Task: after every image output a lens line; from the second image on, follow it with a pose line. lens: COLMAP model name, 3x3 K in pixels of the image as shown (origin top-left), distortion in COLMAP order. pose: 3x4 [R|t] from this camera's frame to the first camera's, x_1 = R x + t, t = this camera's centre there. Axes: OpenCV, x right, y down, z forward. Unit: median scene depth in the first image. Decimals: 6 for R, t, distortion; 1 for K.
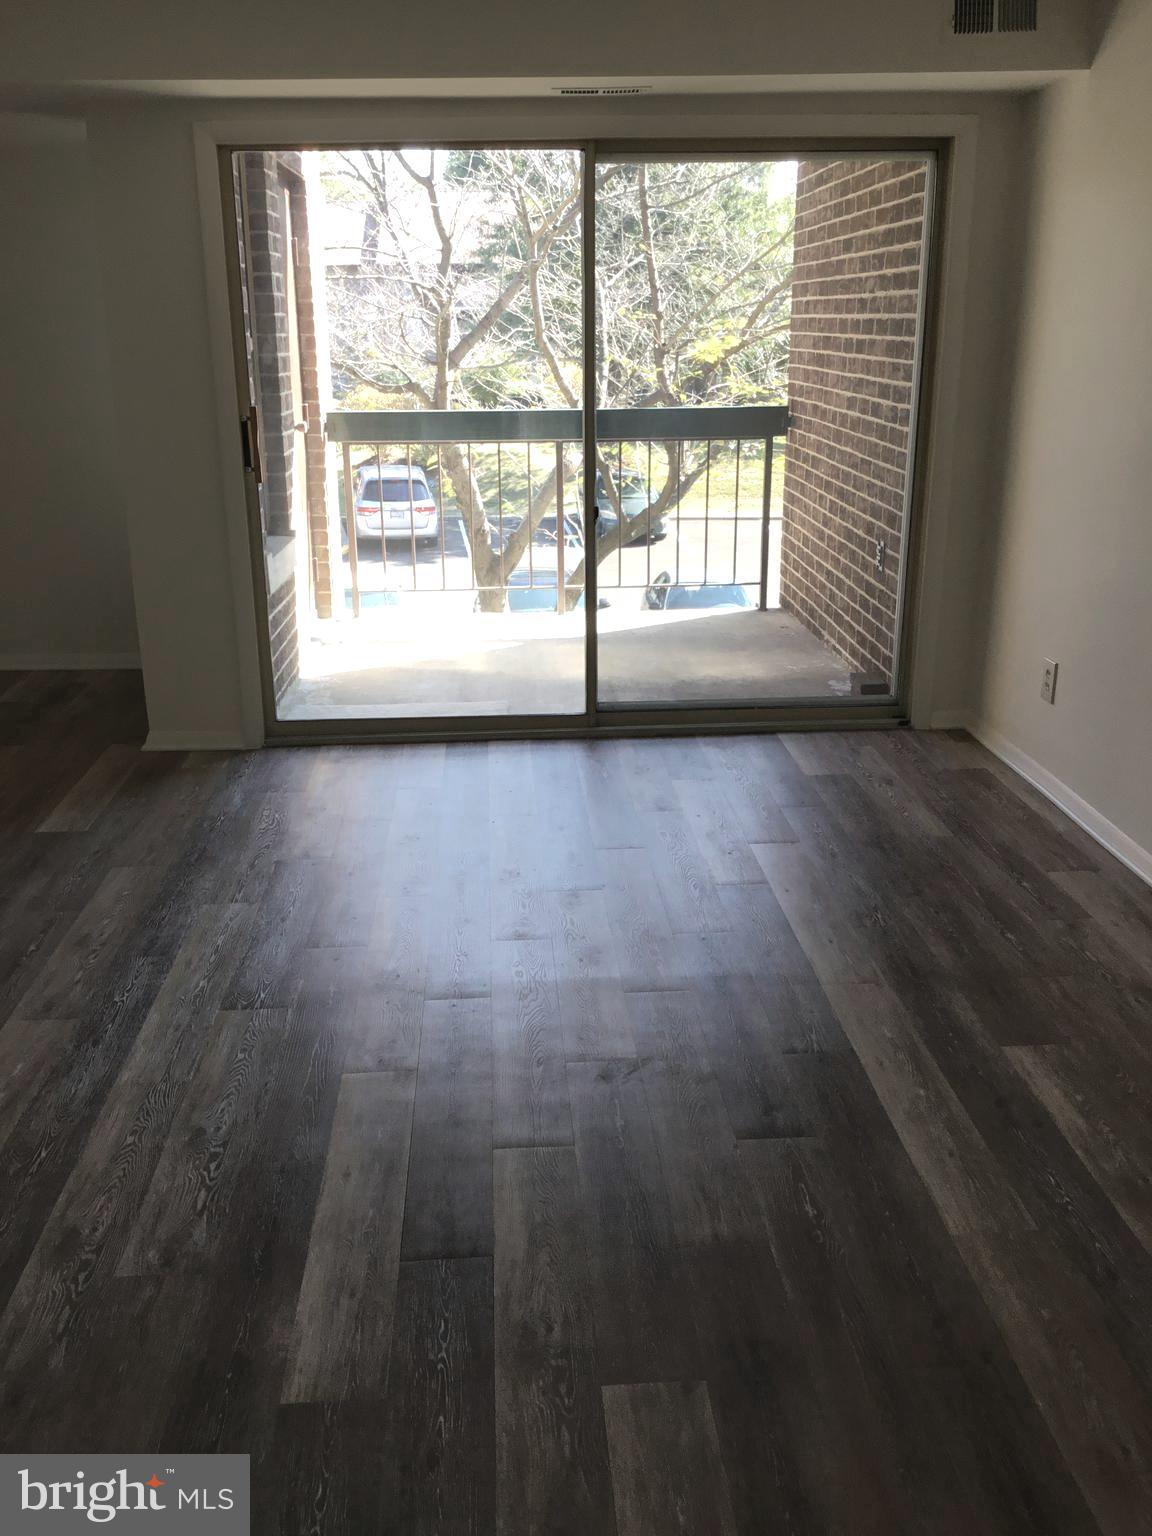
lens RADIAL K [[1373.6, 0, 576.0], [0, 1373.6, 768.0], [0, 0, 1]] dist [0.133200, -0.278042]
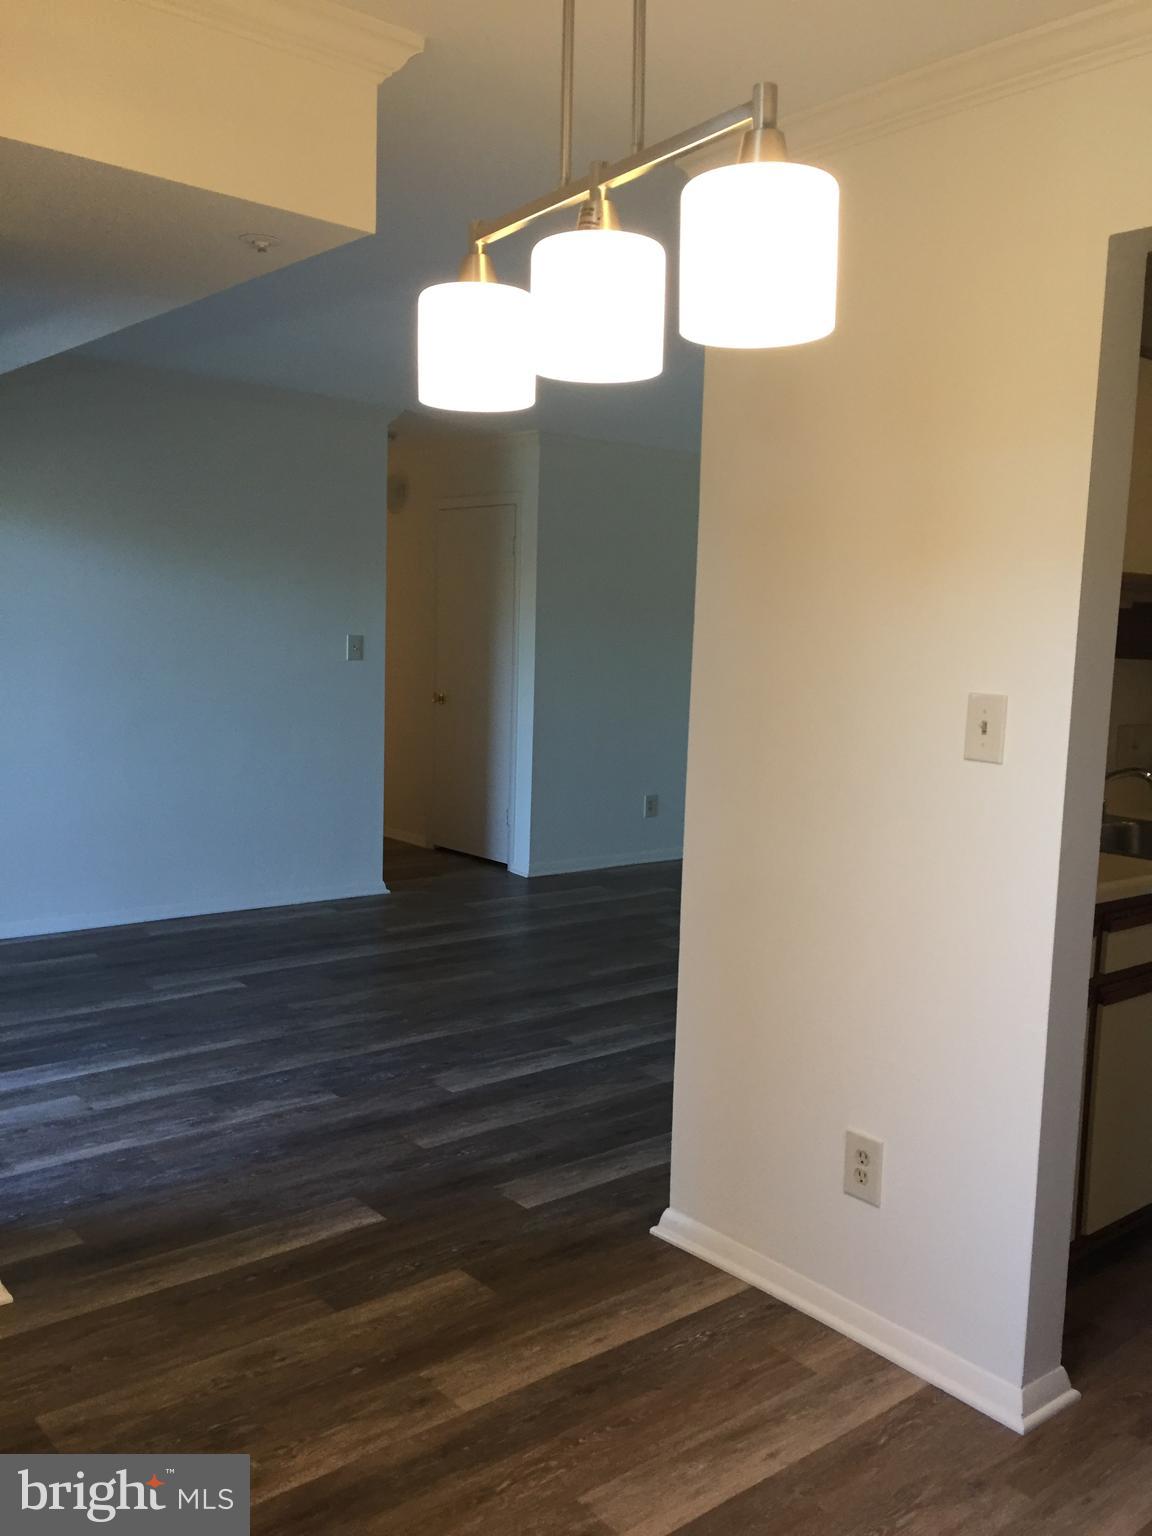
lens RADIAL K [[1321.9, 0, 576.0], [0, 1321.9, 768.0], [0, 0, 1]] dist [0.011582, 0.016289]
pose [[-0.589487, -0.111870, 0.799994, -0.760575], [0.206063, 0.936771, 0.282838, -0.287807], [-0.781052, 0.331579, -0.529163, 0.903604]]
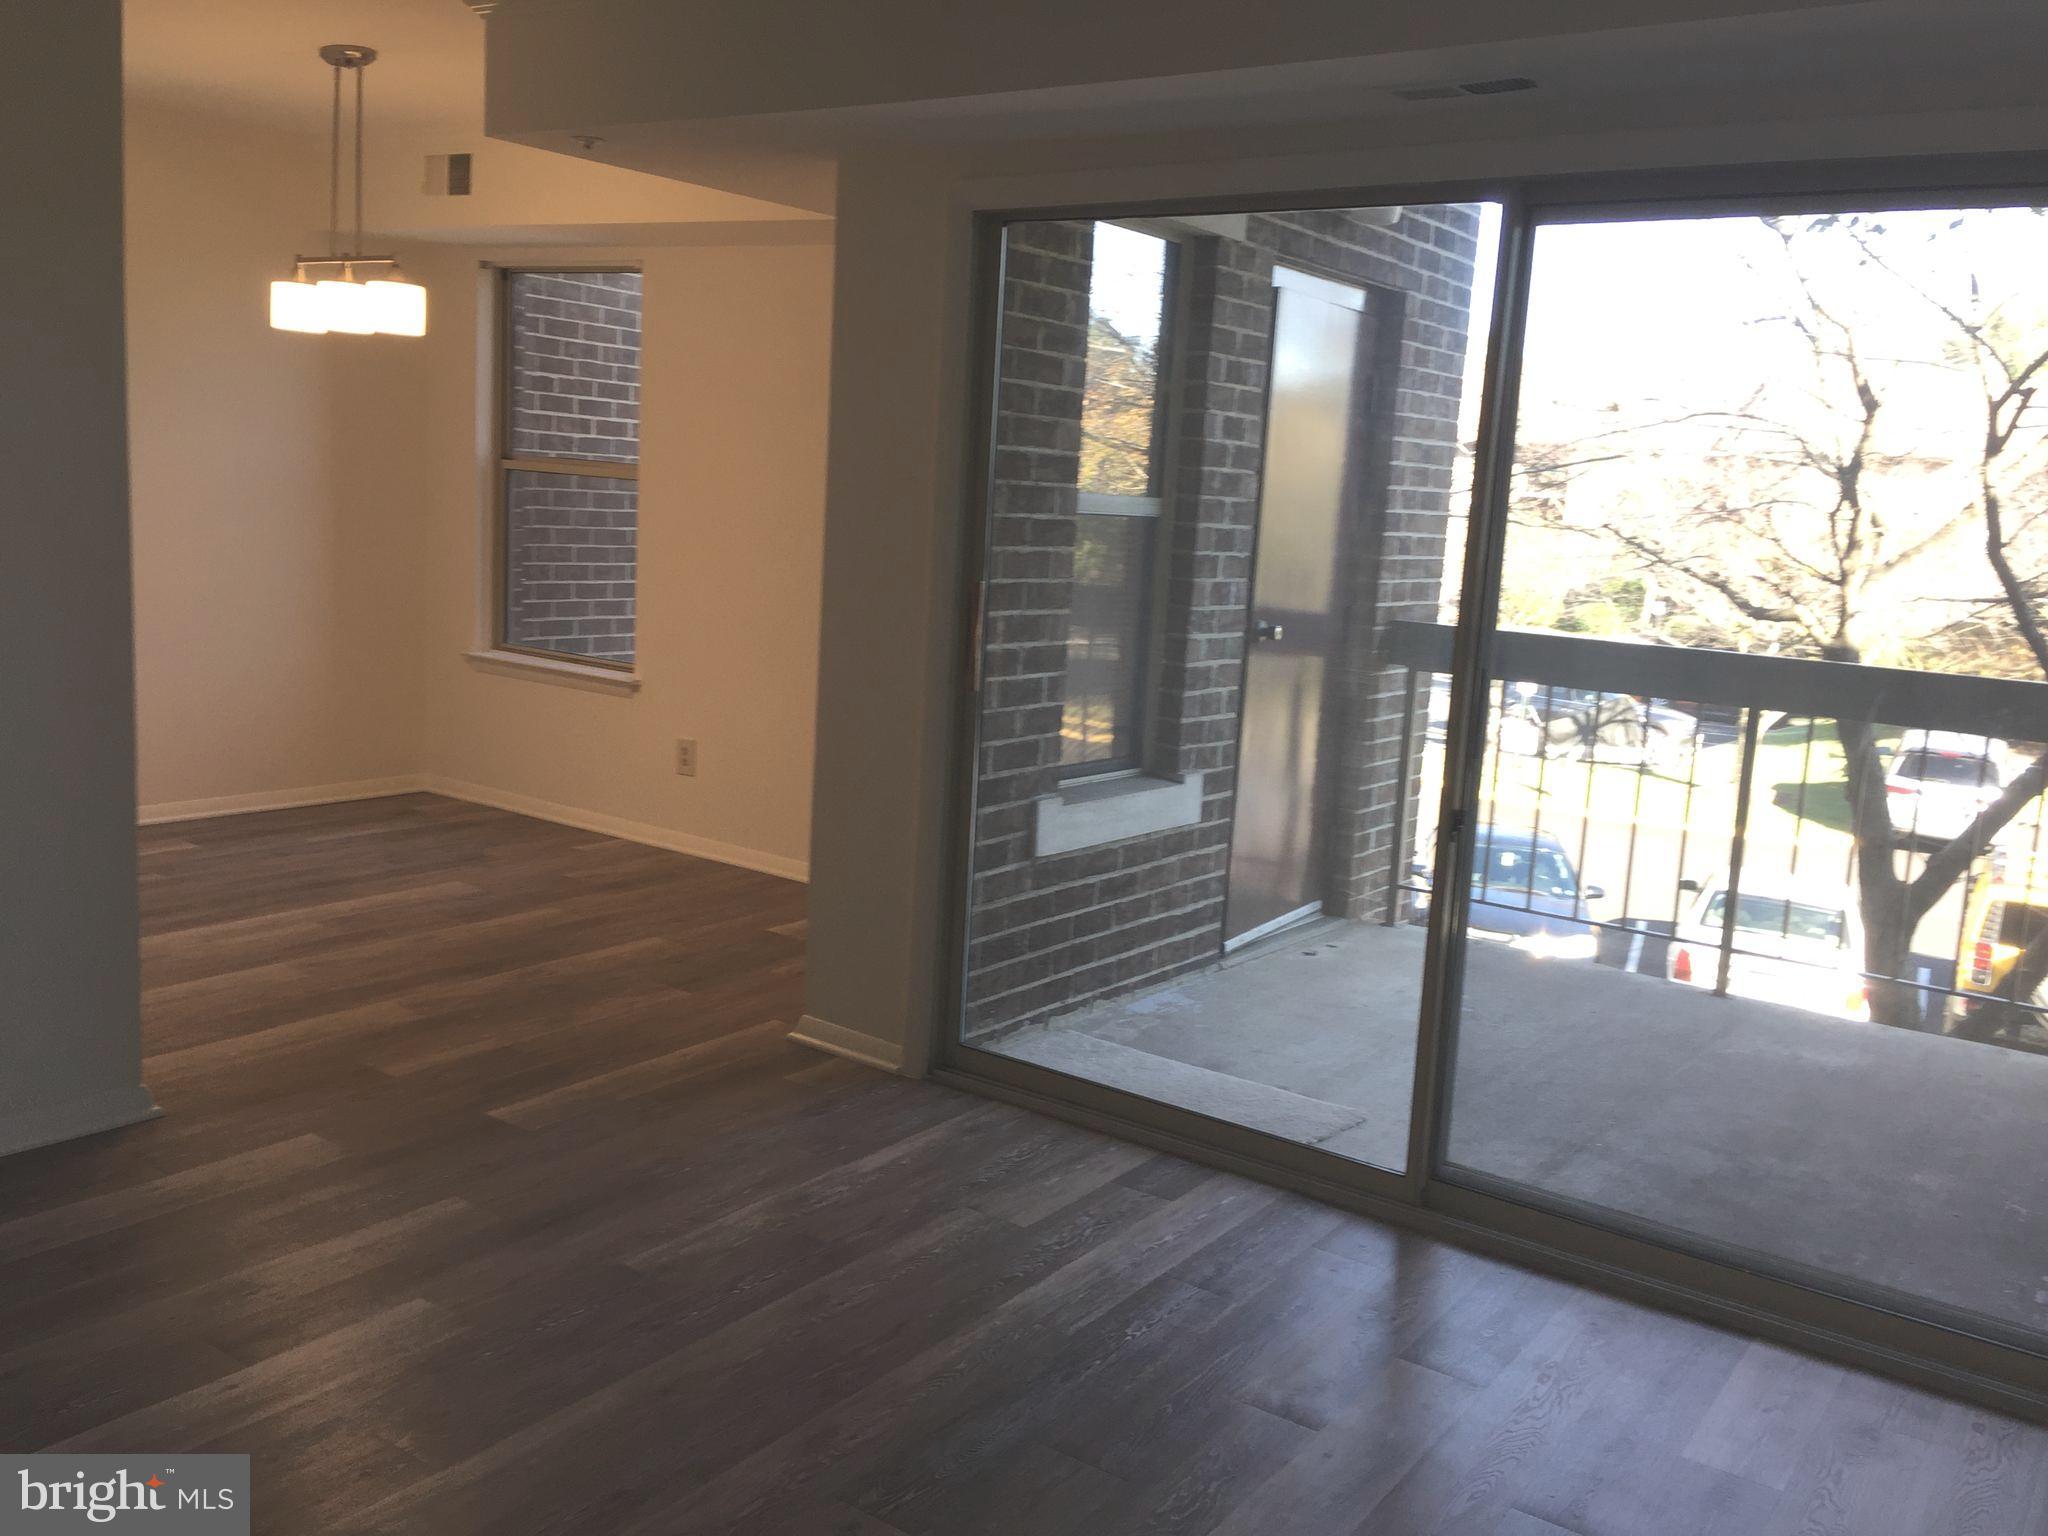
lens RADIAL K [[1762.6, 0, 1024.0], [0, 1762.6, 768.0], [0, 0, 1]] dist [0.011582, 0.016289]
pose [[0.776295, 0.157165, -0.610463, 0.258944], [-0.257040, 0.963175, -0.078893, -0.090436], [0.575584, 0.218158, 0.788106, 0.297113]]
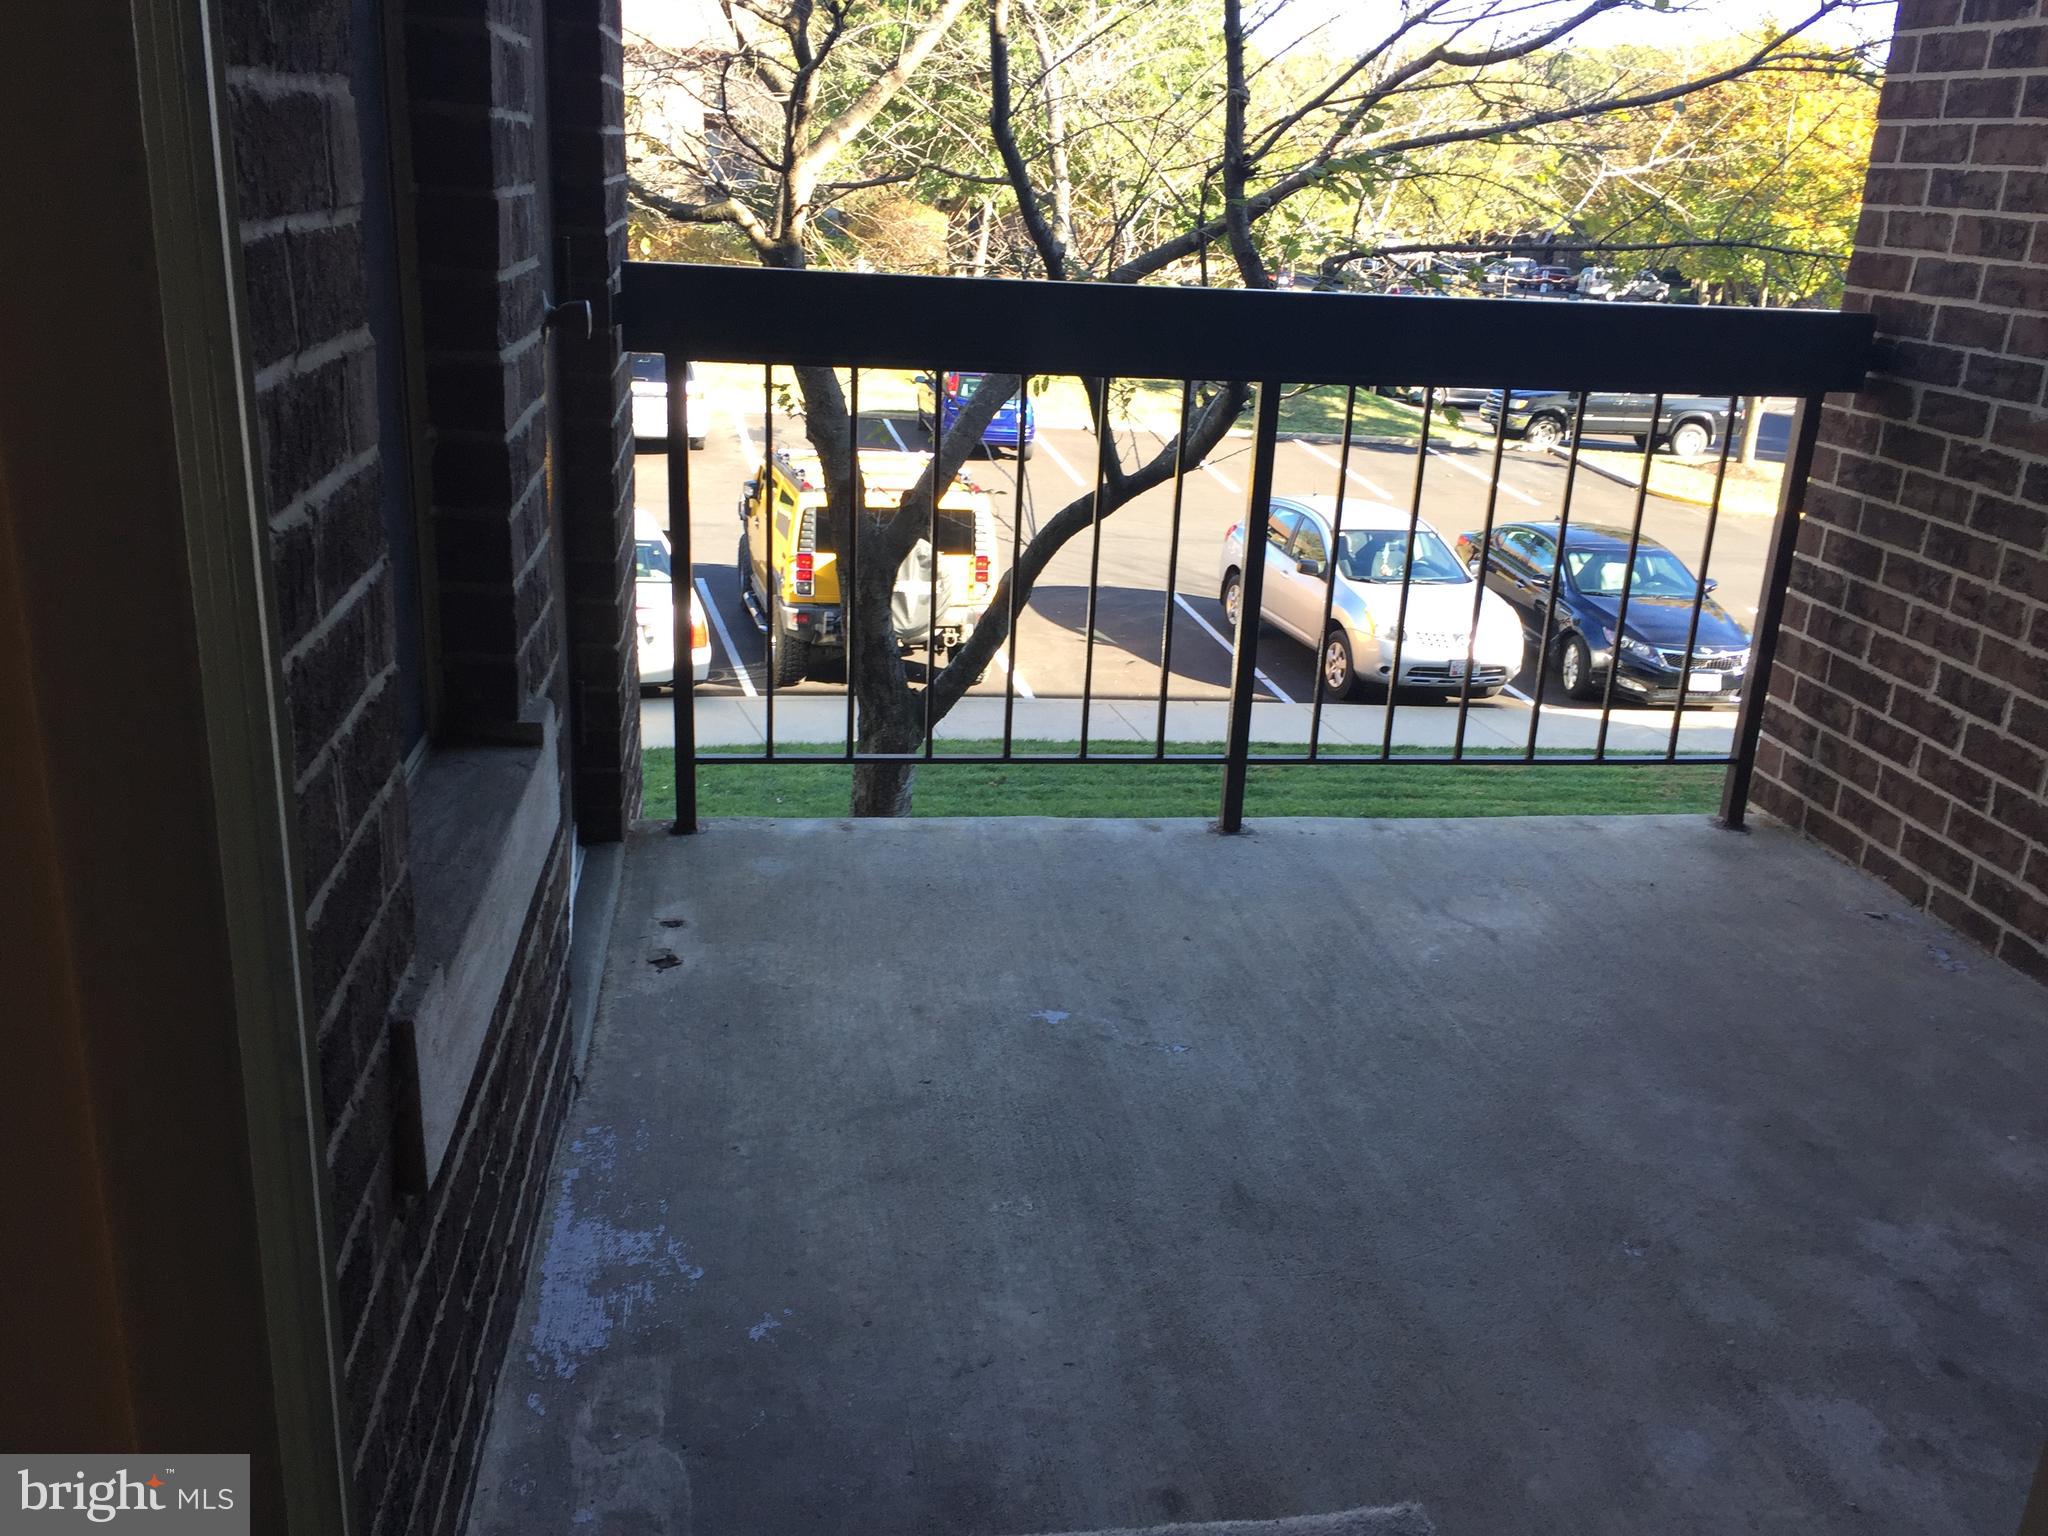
lens RADIAL K [[1762.6, 0, 1024.0], [0, 1762.6, 768.0], [0, 0, 1]] dist [0.011582, 0.016289]
pose [[0.994286, 0.035381, 0.100718, -0.151581], [-0.037819, 0.999034, 0.022400, -0.177332], [-0.099828, -0.026081, 0.994663, 0.687204]]
